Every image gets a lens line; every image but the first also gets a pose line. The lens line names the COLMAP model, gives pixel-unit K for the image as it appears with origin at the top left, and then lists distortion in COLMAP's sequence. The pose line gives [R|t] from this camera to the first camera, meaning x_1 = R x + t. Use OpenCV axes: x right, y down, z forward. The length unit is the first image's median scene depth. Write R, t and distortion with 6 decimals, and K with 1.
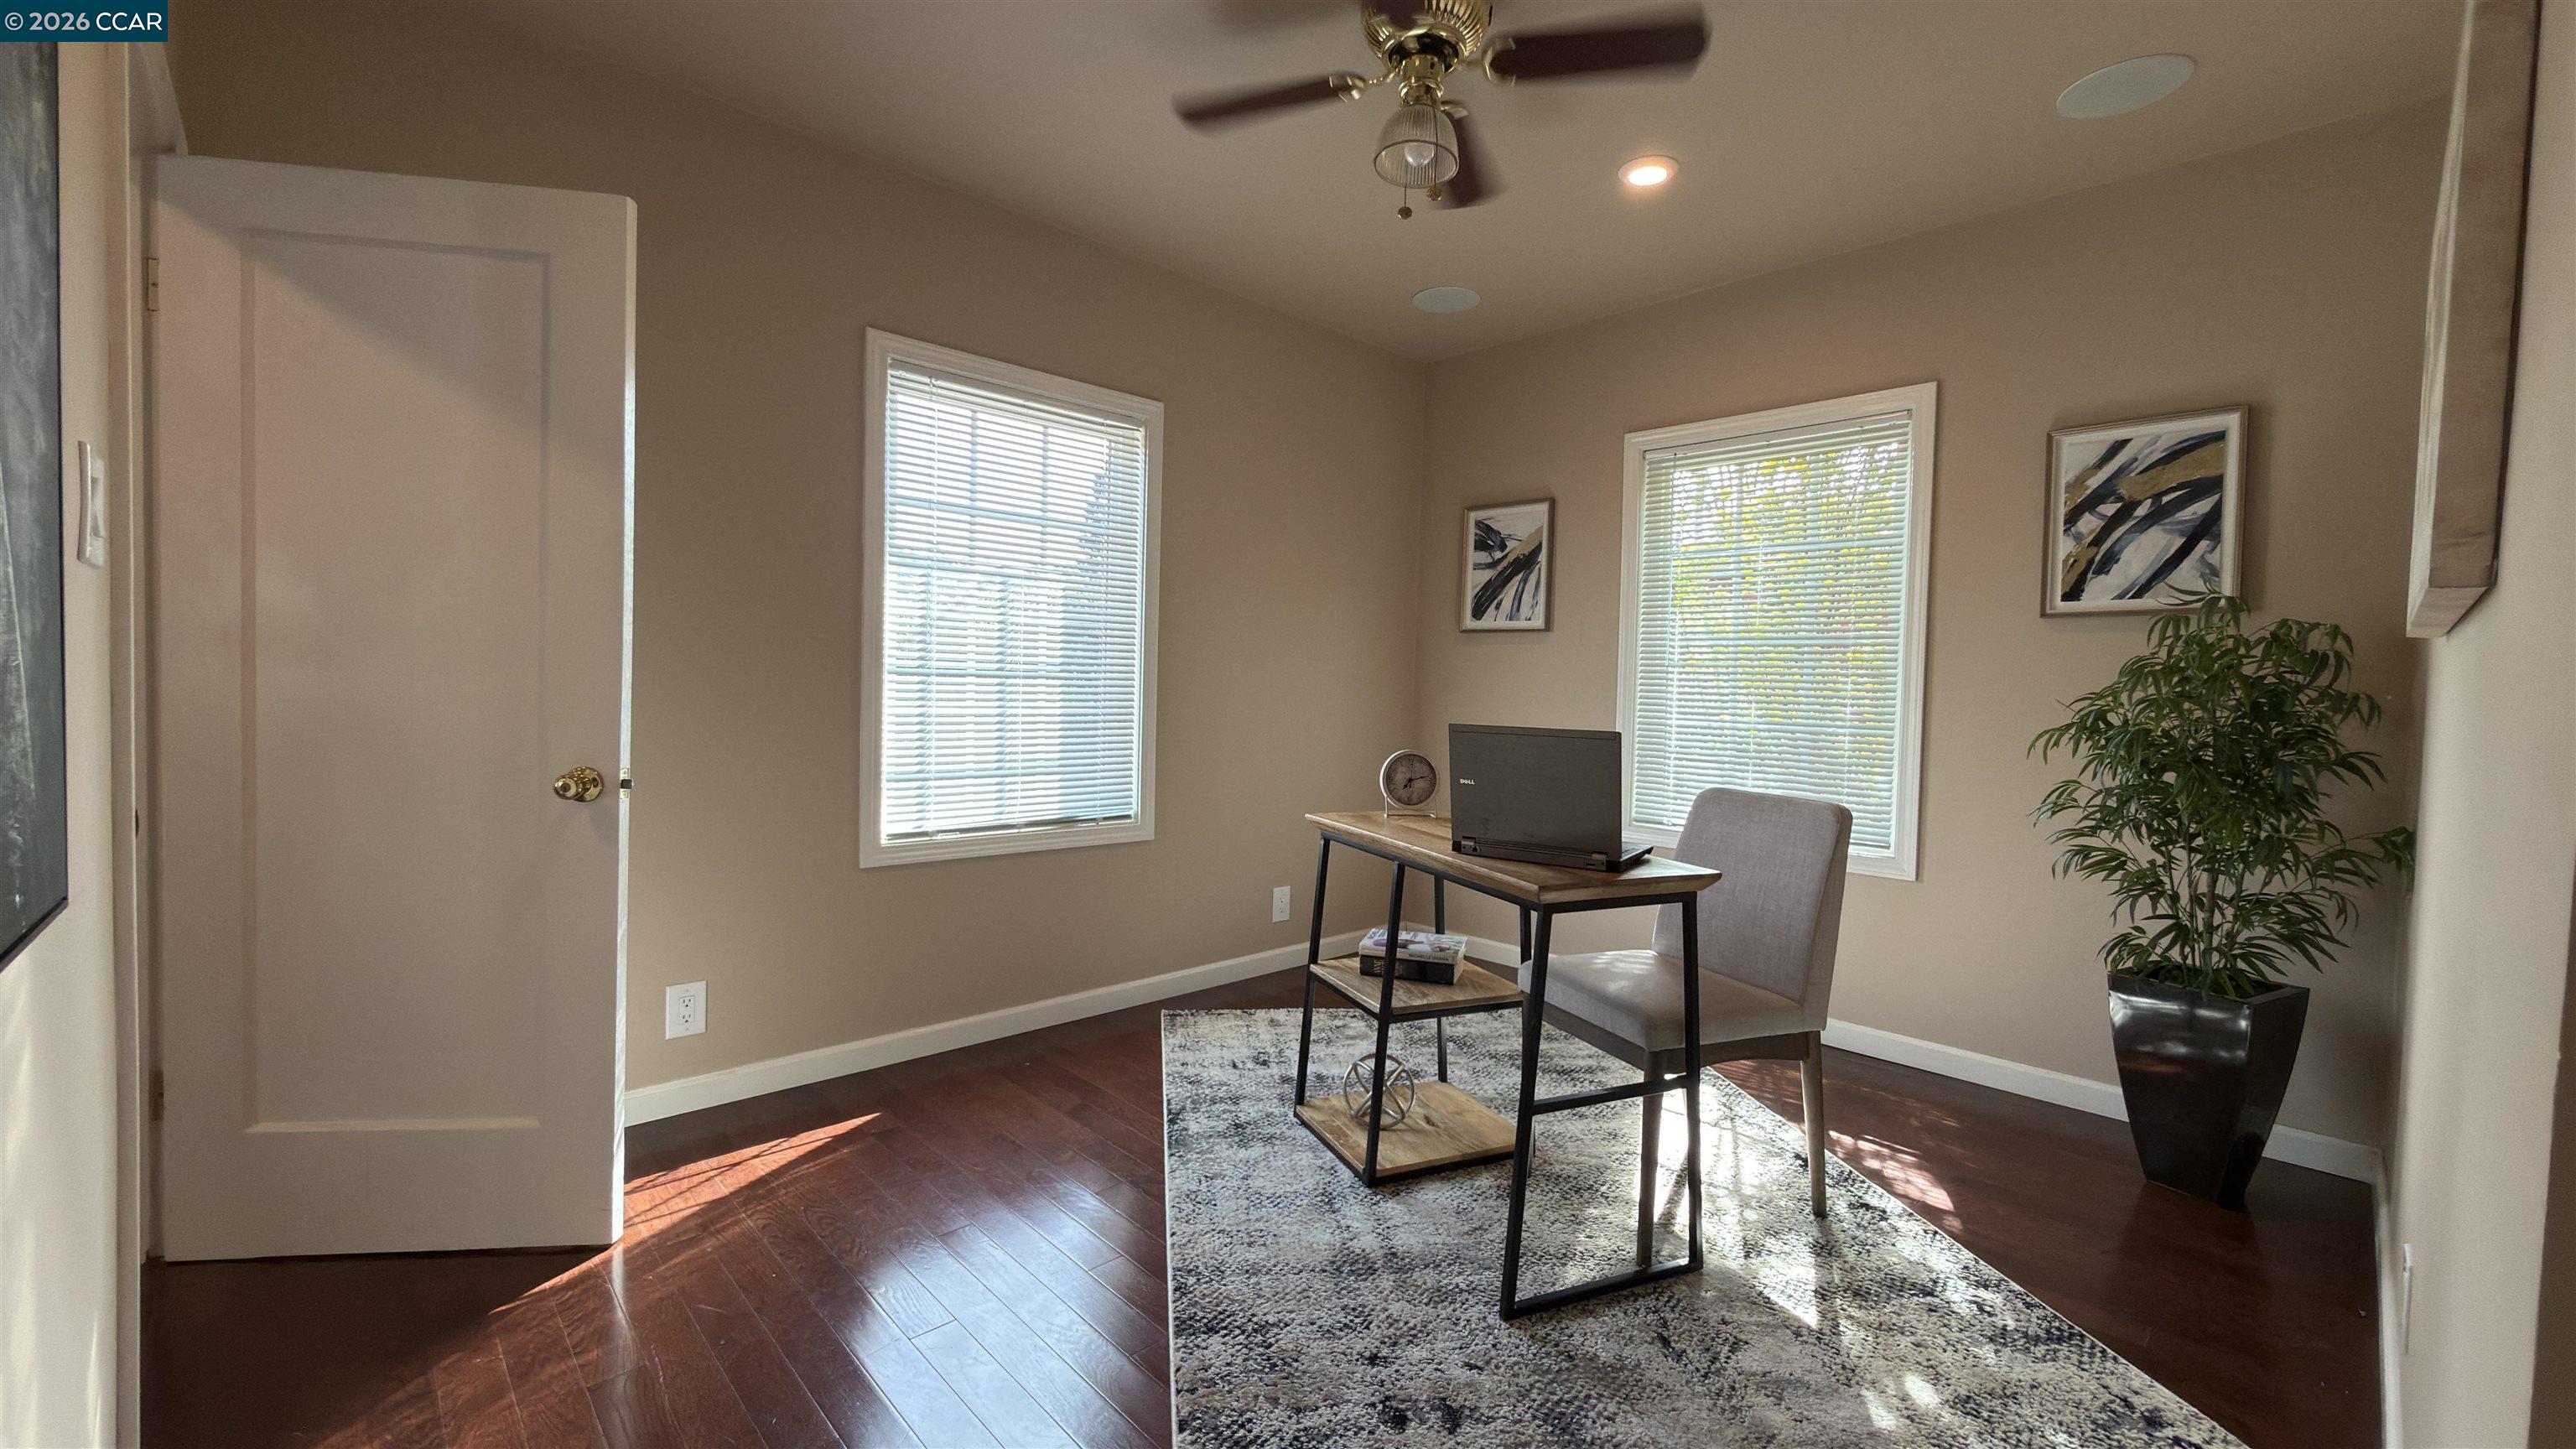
lens RADIAL K [[1028.9, 0, 1290.7], [0, 1028.9, 720.0], [0, 0, 1]] dist [-0.001880, 0.000732]
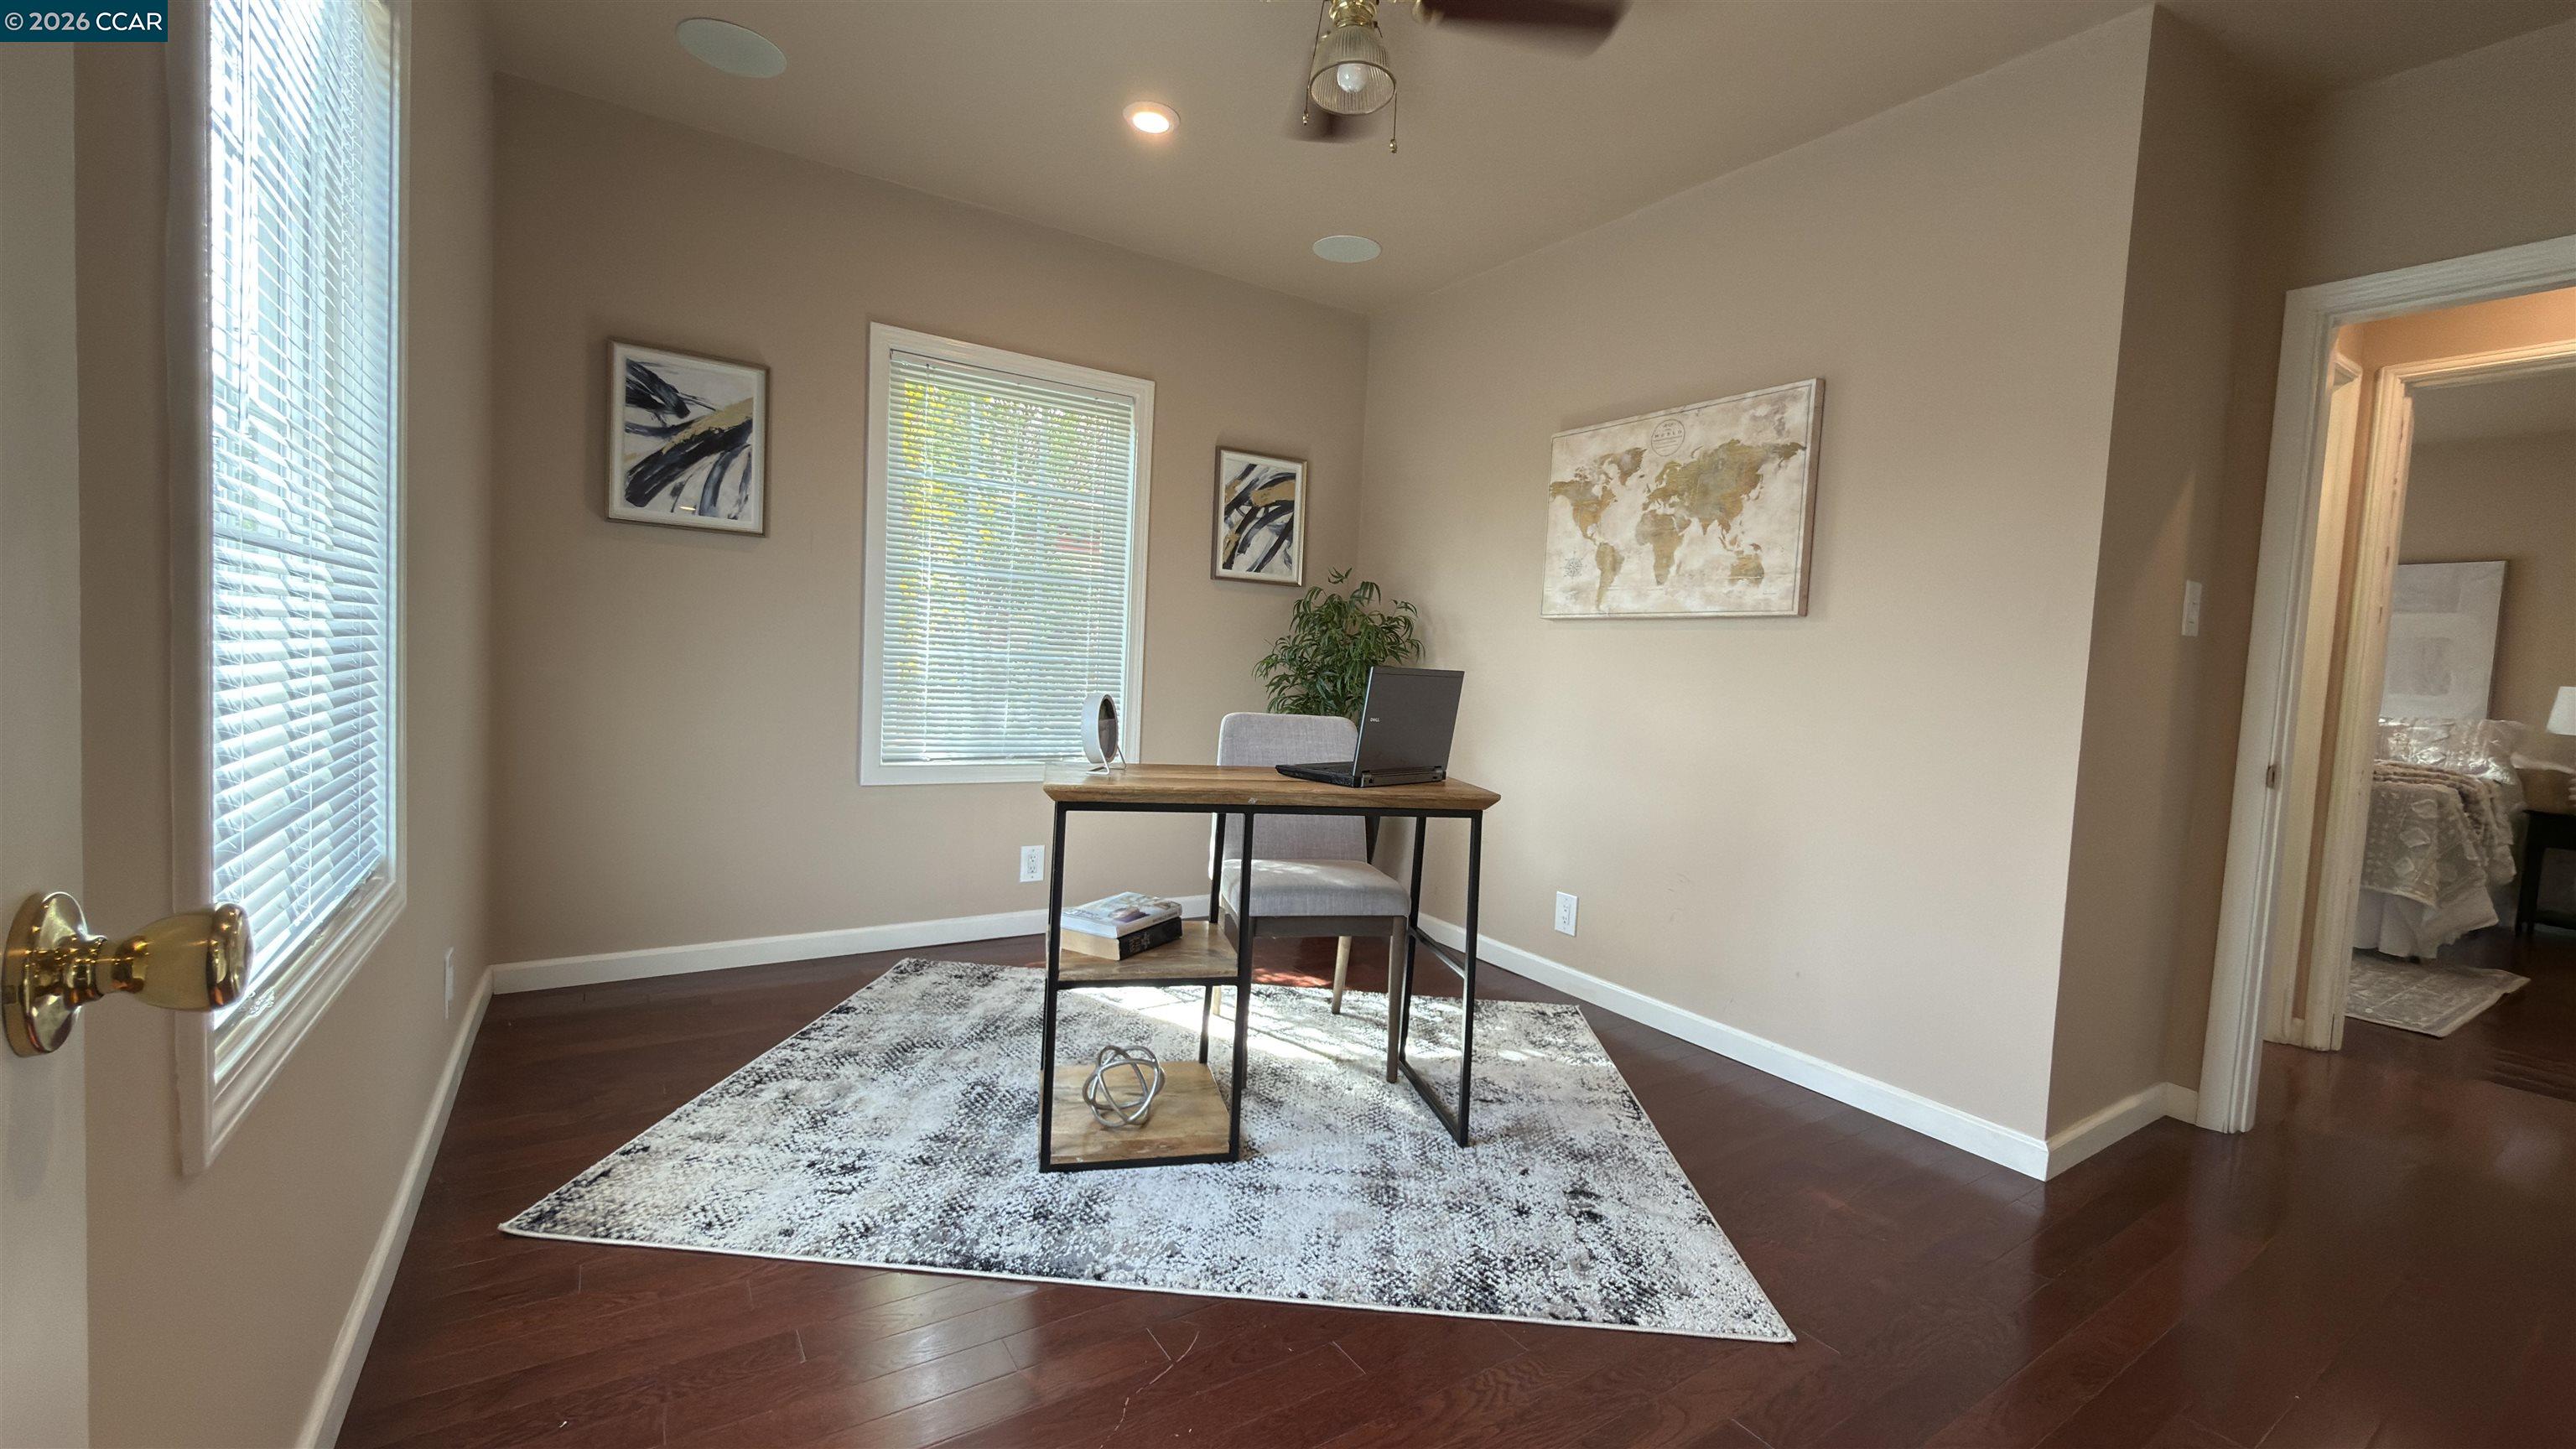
lens RADIAL K [[1028.9, 0, 1291.0], [0, 1028.9, 720.8], [0, 0, 1]] dist [-0.001880, 0.000732]
pose [[0.181749, -0.074824, 0.980494, -0.661181], [-0.013015, 0.996830, 0.078483, -0.017835], [-0.983259, -0.027025, 0.180199, 0.648201]]
